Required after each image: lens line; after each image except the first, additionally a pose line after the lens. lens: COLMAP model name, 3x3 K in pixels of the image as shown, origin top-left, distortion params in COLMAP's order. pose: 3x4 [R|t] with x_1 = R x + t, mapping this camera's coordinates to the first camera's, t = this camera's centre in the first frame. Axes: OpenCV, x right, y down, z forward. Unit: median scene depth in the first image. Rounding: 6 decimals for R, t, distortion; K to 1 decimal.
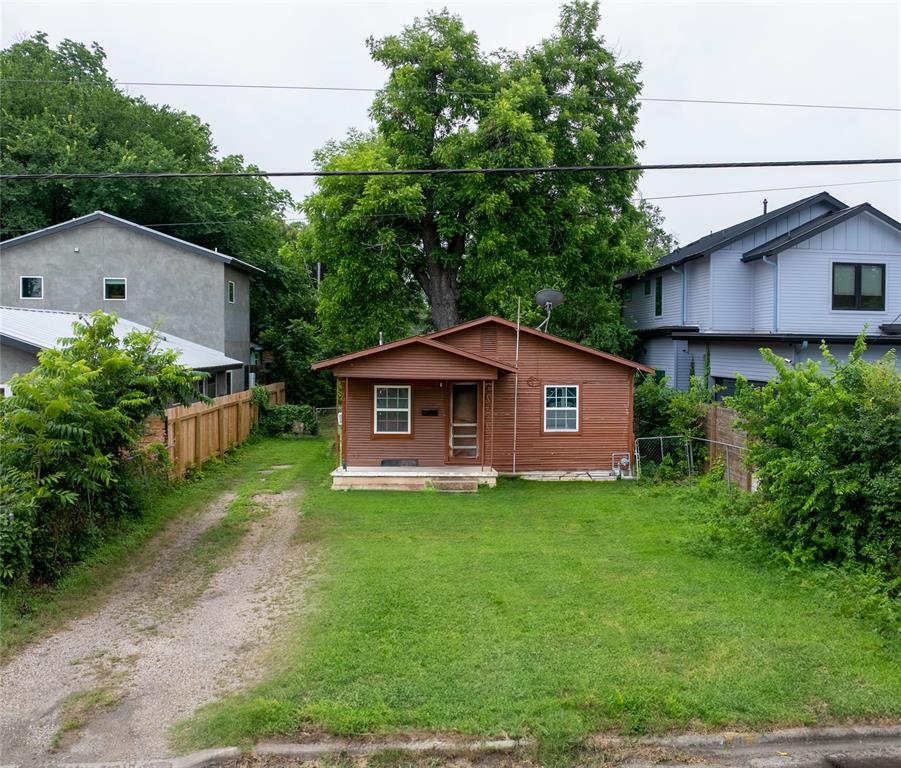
lens RADIAL K [[853.4, 0, 520.8], [0, 853.4, 394.5], [0, 0, 1]] dist [-0.039170, 0.000000]
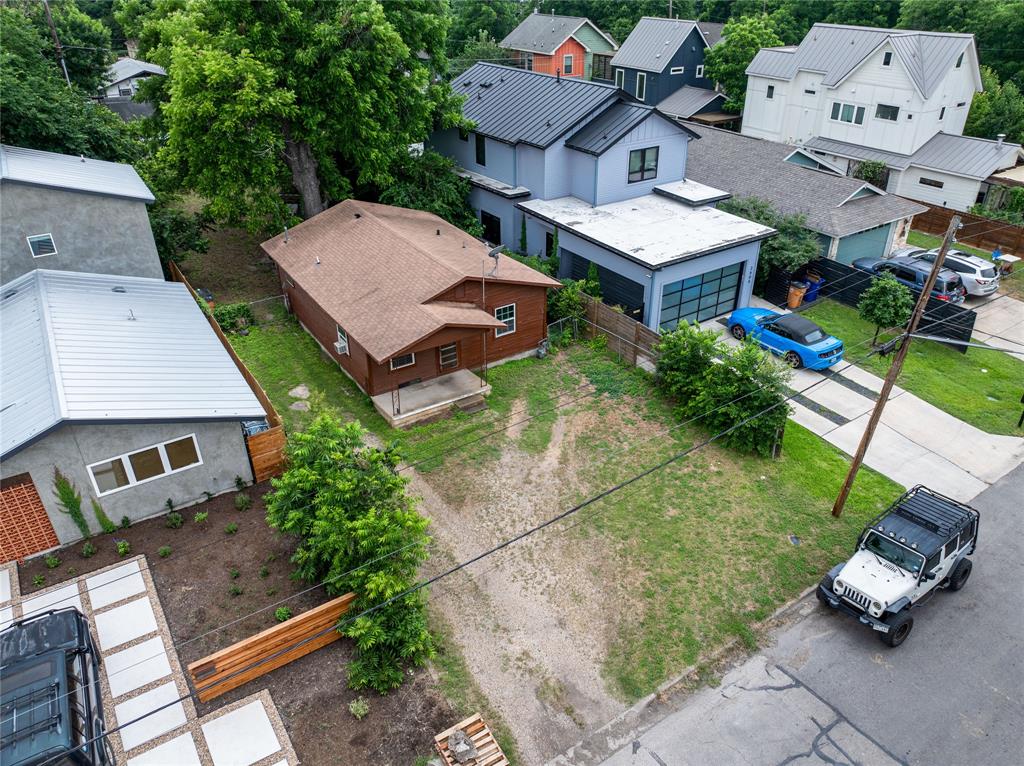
lens RADIAL K [[719.6, 0, 513.1], [0, 719.6, 381.7], [0, 0, 1]] dist [-0.038494, 0.008255]
pose [[0.892493, -0.244709, 0.378912, -0.334984], [0.044004, 0.883274, 0.466787, -0.359661], [-0.448910, -0.399930, 0.799084, -0.024860]]
